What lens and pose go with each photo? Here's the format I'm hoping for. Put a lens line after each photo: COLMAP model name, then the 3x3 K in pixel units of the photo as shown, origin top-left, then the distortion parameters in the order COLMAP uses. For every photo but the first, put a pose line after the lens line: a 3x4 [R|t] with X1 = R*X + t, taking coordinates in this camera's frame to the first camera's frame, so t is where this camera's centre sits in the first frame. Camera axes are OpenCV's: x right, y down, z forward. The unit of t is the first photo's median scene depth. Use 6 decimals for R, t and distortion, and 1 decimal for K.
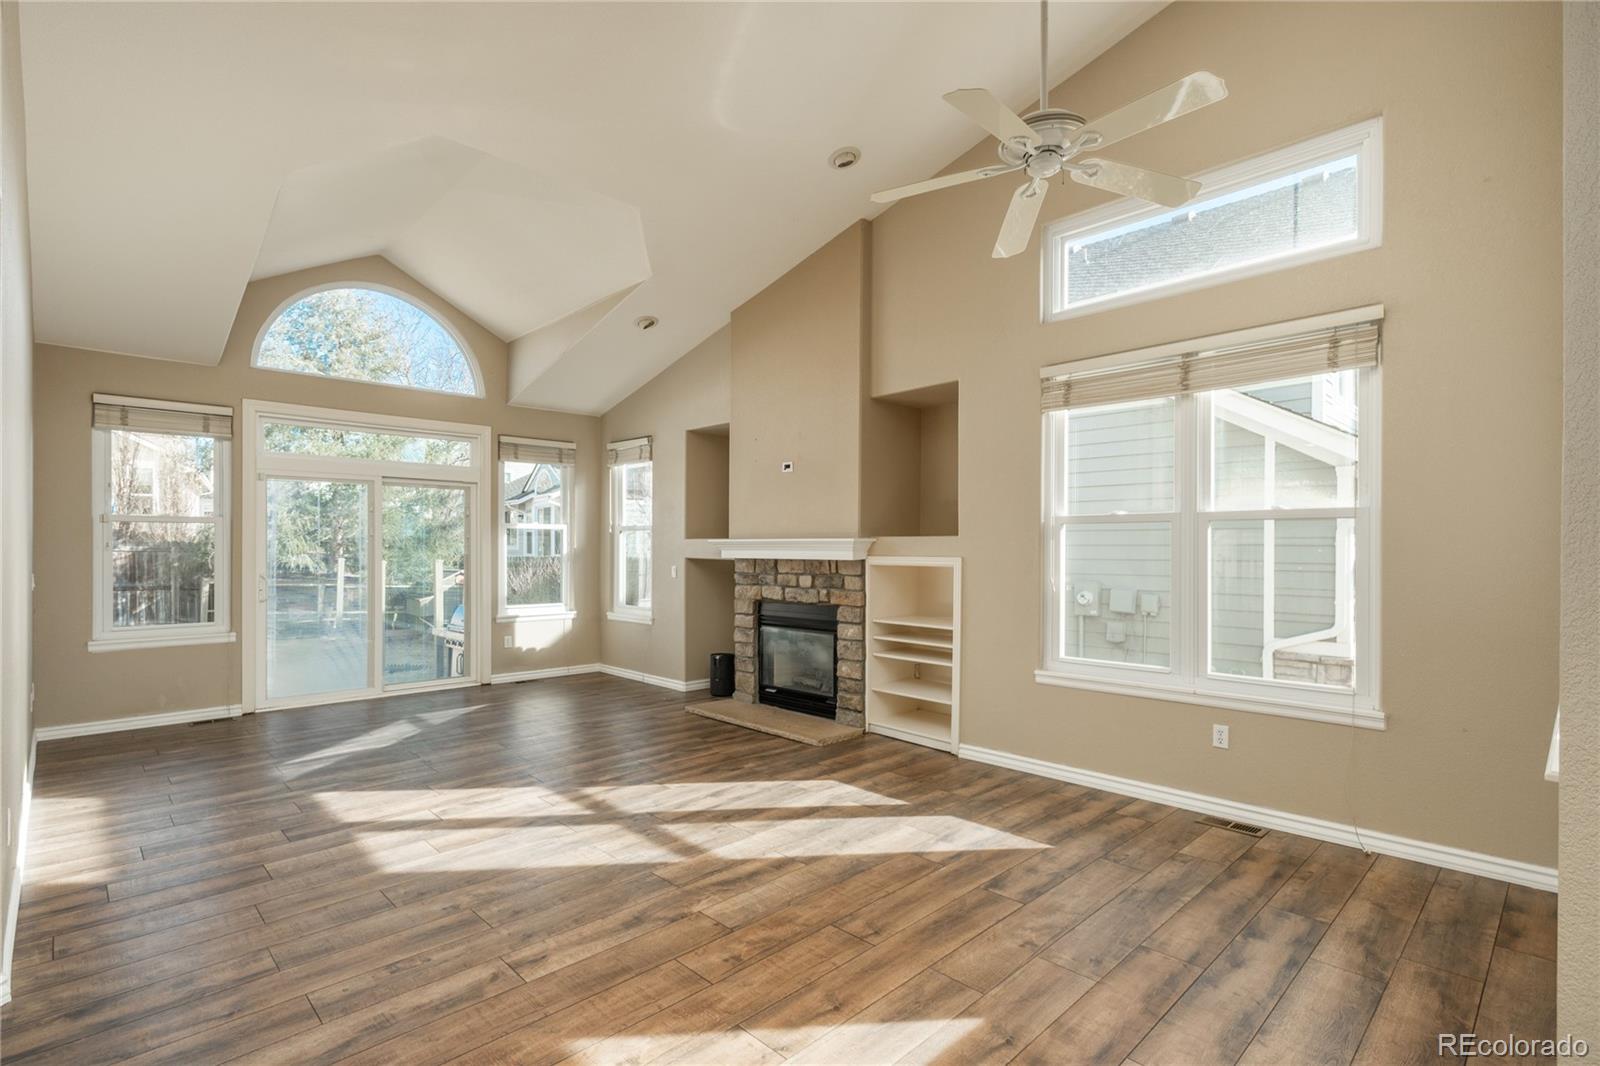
lens RADIAL K [[758.9, 0, 836.8], [0, 758.9, 551.9], [0, 0, 1]] dist [0.004203, 0.000646]
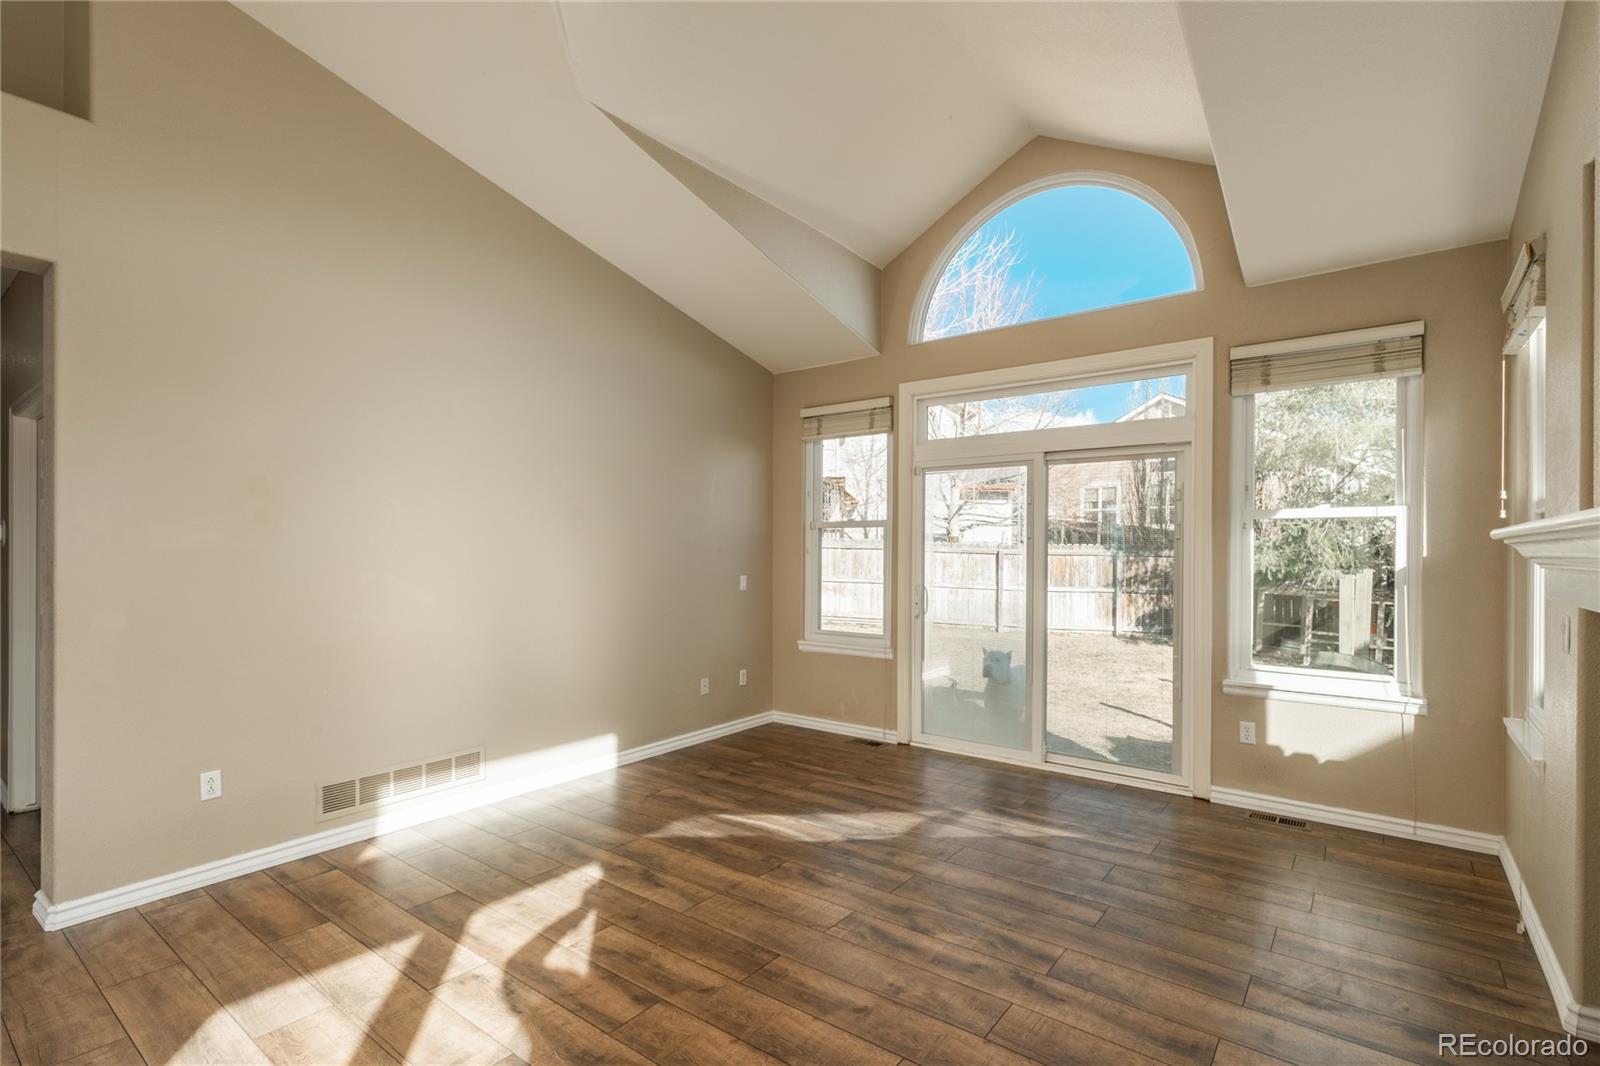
lens RADIAL K [[764.1, 0, 801.1], [0, 764.1, 551.5], [0, 0, 1]] dist [0.003035, -0.000307]
pose [[0.097569, -0.000917, -0.995228, 0.113219], [-0.009432, 0.999954, -0.001846, -0.006958], [0.995184, 0.009567, 0.097556, 1.033223]]
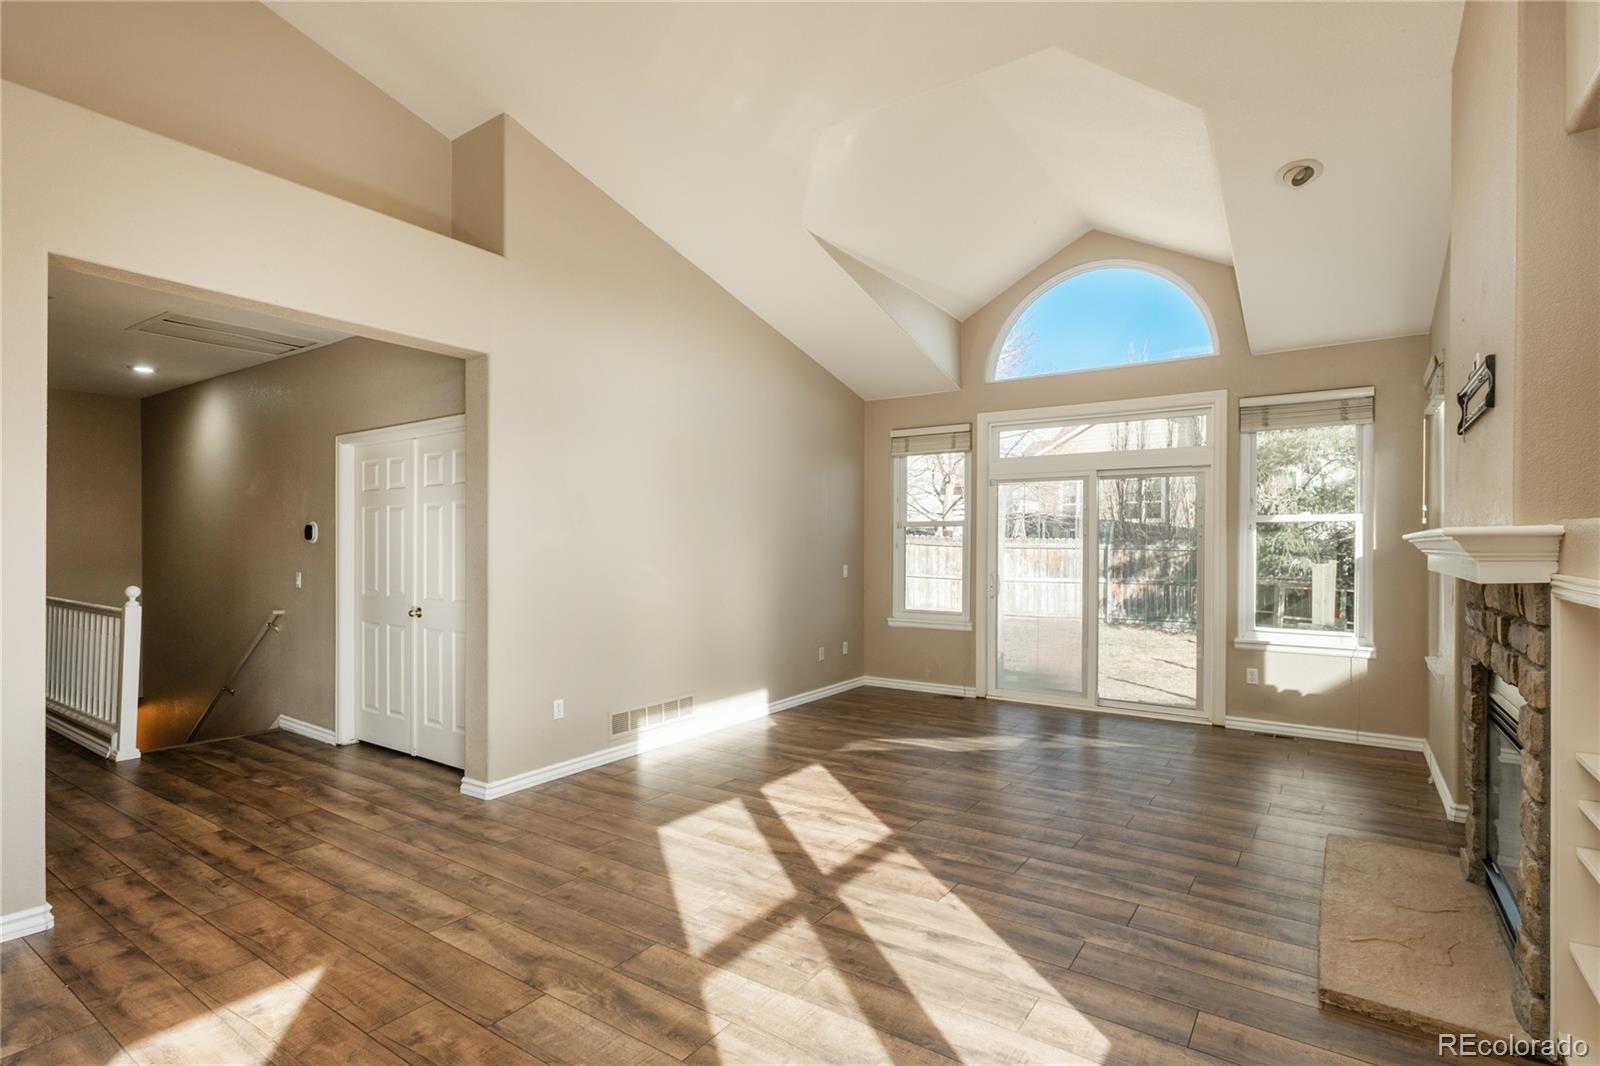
lens RADIAL K [[807.9, 0, 787.4], [0, 807.9, 546.7], [0, 0, 1]] dist [0.003381, 0.001260]
pose [[0.145215, 0.000845, -0.989400, 0.452577], [-0.008065, 0.999967, -0.000330, -0.005279], [0.989367, 0.008028, 0.145217, 0.713274]]
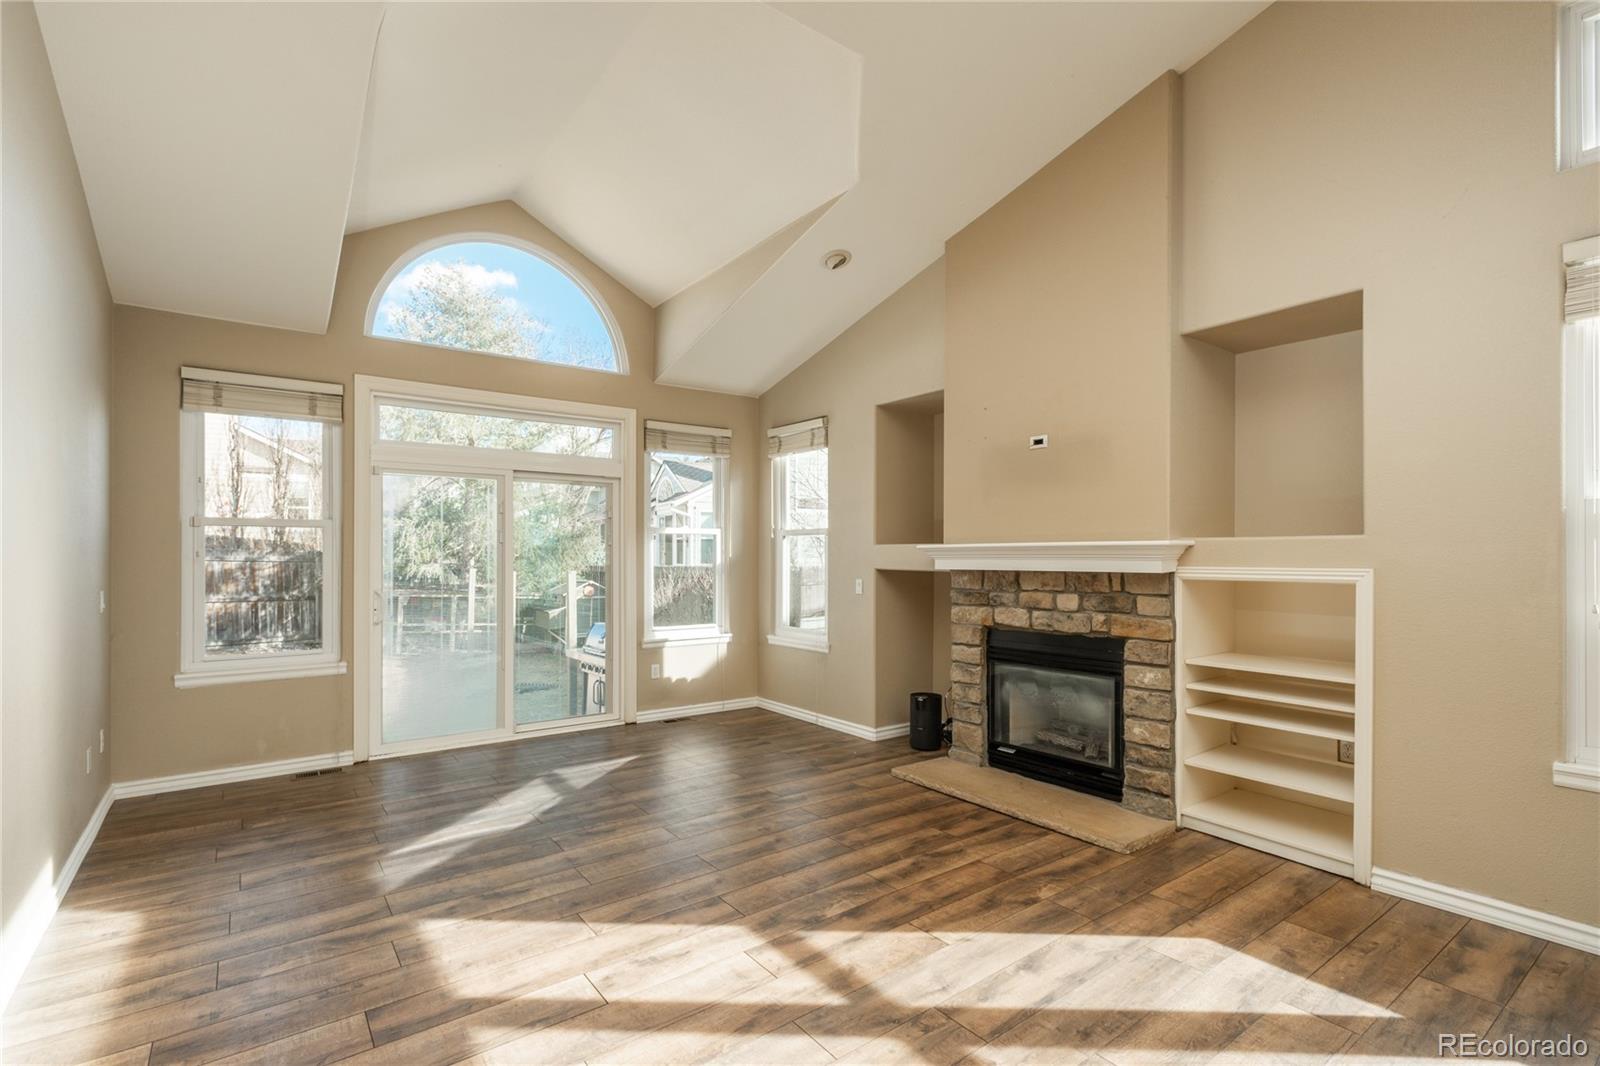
lens RADIAL K [[753.8, 0, 828.2], [0, 753.8, 553.9], [0, 0, 1]] dist [0.002105, 0.000833]
pose [[0.989993, -0.003964, -0.141060, -0.214057], [0.002812, 0.999961, -0.008364, -0.001702], [0.141088, 0.007884, 0.989966, 0.352803]]
